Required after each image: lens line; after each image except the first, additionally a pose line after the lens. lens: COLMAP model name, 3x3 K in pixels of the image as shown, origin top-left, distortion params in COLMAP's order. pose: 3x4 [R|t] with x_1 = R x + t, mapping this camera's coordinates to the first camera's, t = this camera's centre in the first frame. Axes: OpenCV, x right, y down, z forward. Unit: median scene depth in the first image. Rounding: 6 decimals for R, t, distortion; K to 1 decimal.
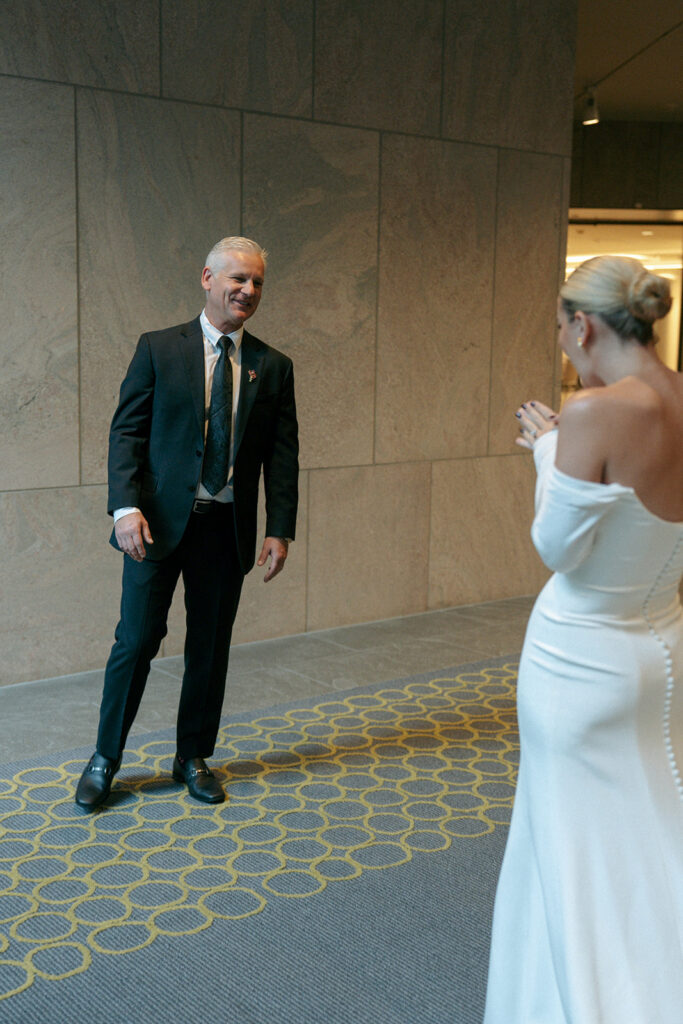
lens RADIAL K [[1250.8, 0, 341.3], [0, 1250.8, 509.7], [0, 0, 1]] dist [-0.024094, 0.000000]
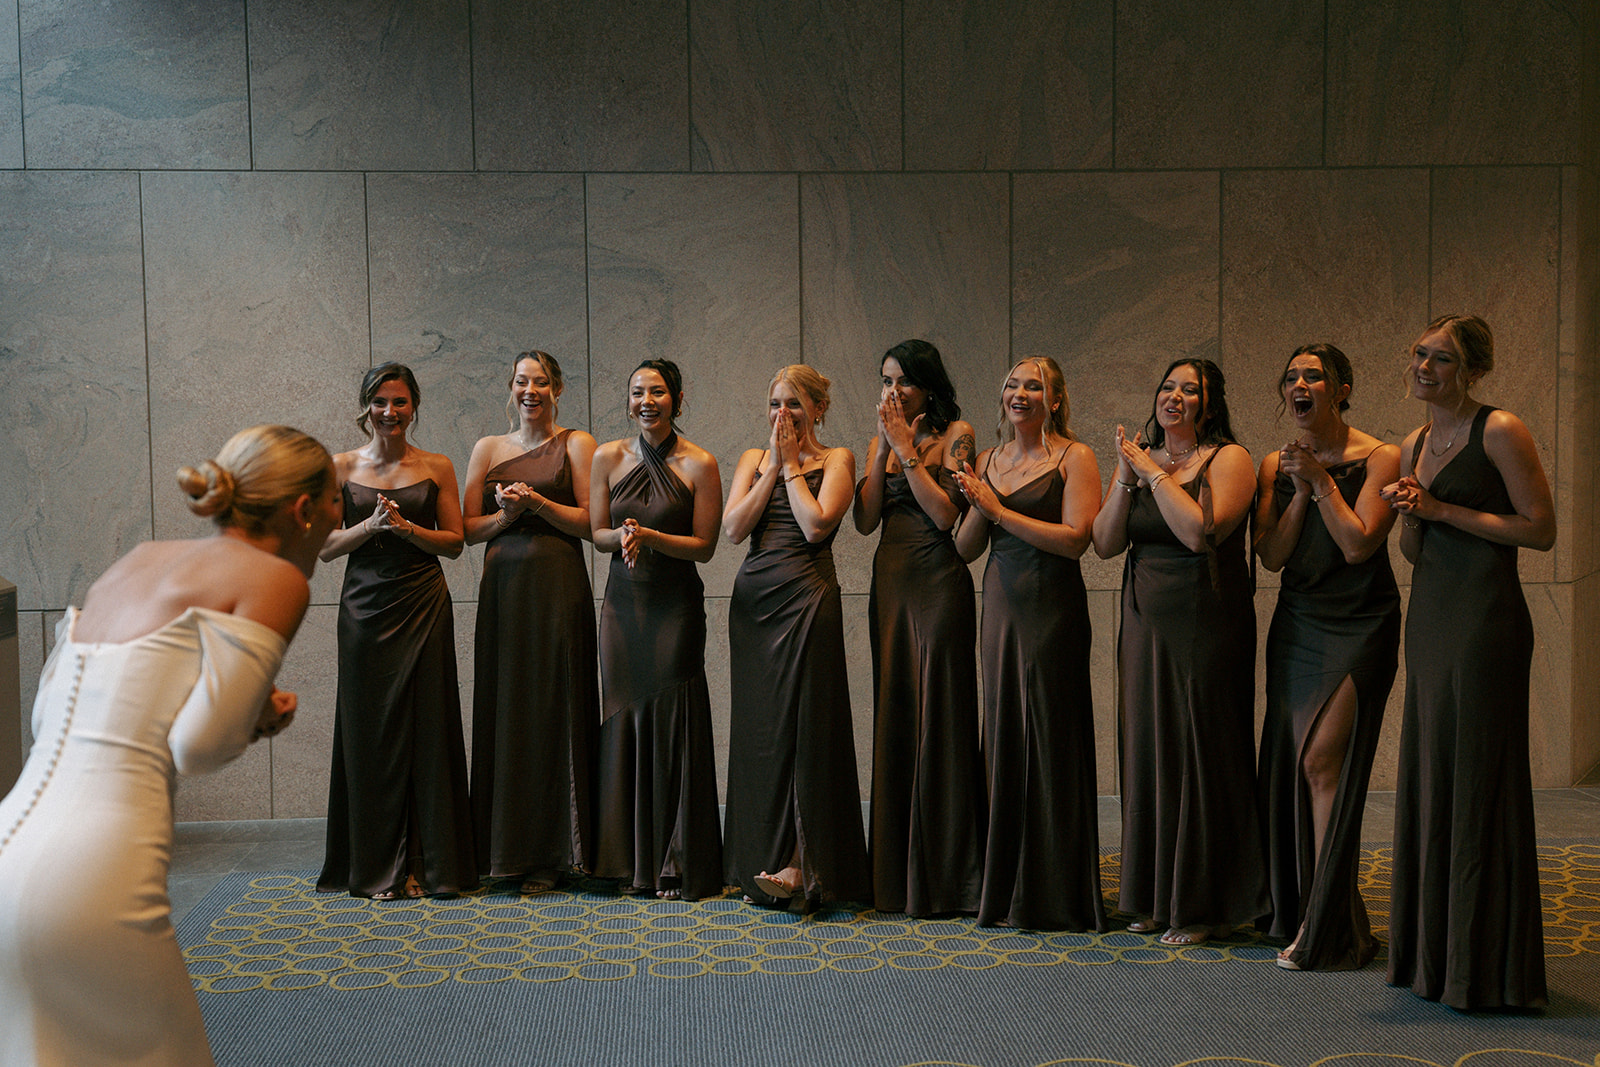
lens RADIAL K [[1894.7, 0, 799.9], [0, 1894.7, 535.8], [0, 0, 1]] dist [-0.005557, 0.000000]
pose [[0.813273, 0.005520, -0.581857, 0.569295], [-0.054328, 0.996307, -0.066484, 0.028128], [0.579341, 0.085681, 0.810569, -0.131960]]
